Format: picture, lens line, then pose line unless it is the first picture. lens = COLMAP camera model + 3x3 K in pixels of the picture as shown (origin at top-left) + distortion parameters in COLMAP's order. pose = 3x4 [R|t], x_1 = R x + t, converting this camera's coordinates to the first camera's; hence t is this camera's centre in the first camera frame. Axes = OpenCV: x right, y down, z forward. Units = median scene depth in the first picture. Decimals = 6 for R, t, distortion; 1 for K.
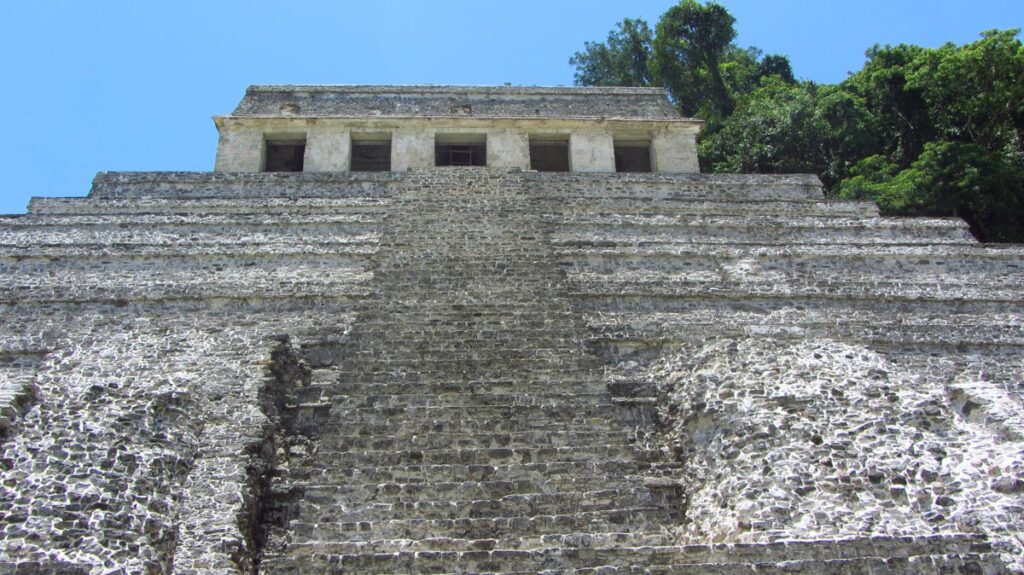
lens RADIAL K [[848.3, 0, 514.6], [0, 848.3, 283.8], [0, 0, 1]] dist [-0.037937, 0.003185]
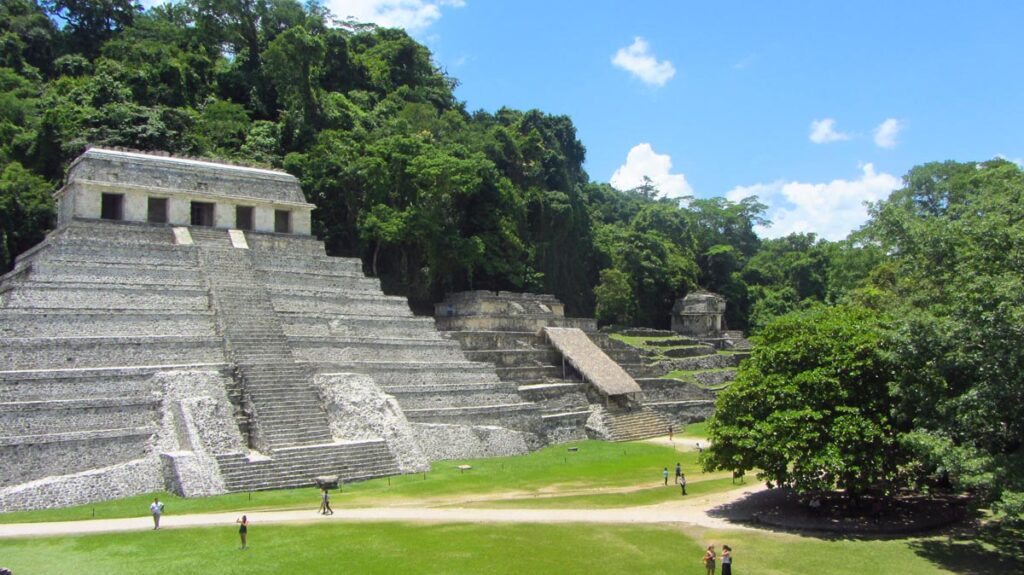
lens RADIAL K [[848.3, 0, 514.6], [0, 848.3, 283.8], [0, 0, 1]] dist [-0.037937, 0.003185]
pose [[0.808388, 0.064420, 0.585114, -0.998973], [-0.251057, 0.936788, 0.243719, -1.062446], [-0.532428, -0.343916, 0.773461, -1.639323]]
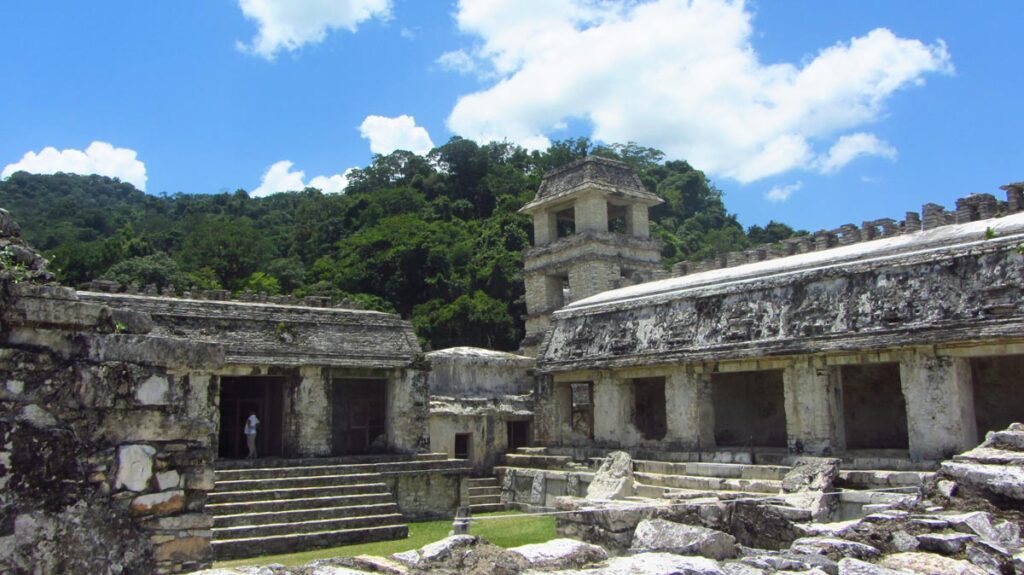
lens RADIAL K [[848.3, 0, 514.6], [0, 848.3, 283.8], [0, 0, 1]] dist [-0.037937, 0.003185]
pose [[0.925707, 0.080155, 0.369650, -2.181588], [-0.176722, 0.955716, 0.235323, -1.458454], [-0.334418, -0.283165, 0.898878, -2.546769]]
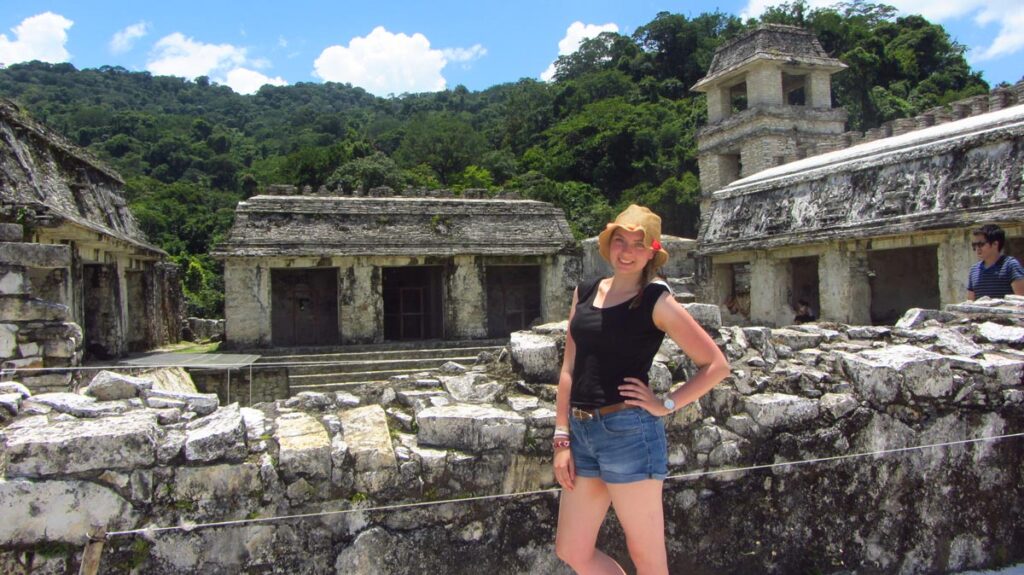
lens RADIAL K [[848.3, 0, 514.6], [0, 848.3, 283.8], [0, 0, 1]] dist [-0.037937, 0.003185]
pose [[0.992753, 0.010209, 0.119739, -2.101175], [-0.056891, 0.917583, 0.393452, -1.475724], [-0.105853, -0.397413, 0.911514, -2.583682]]
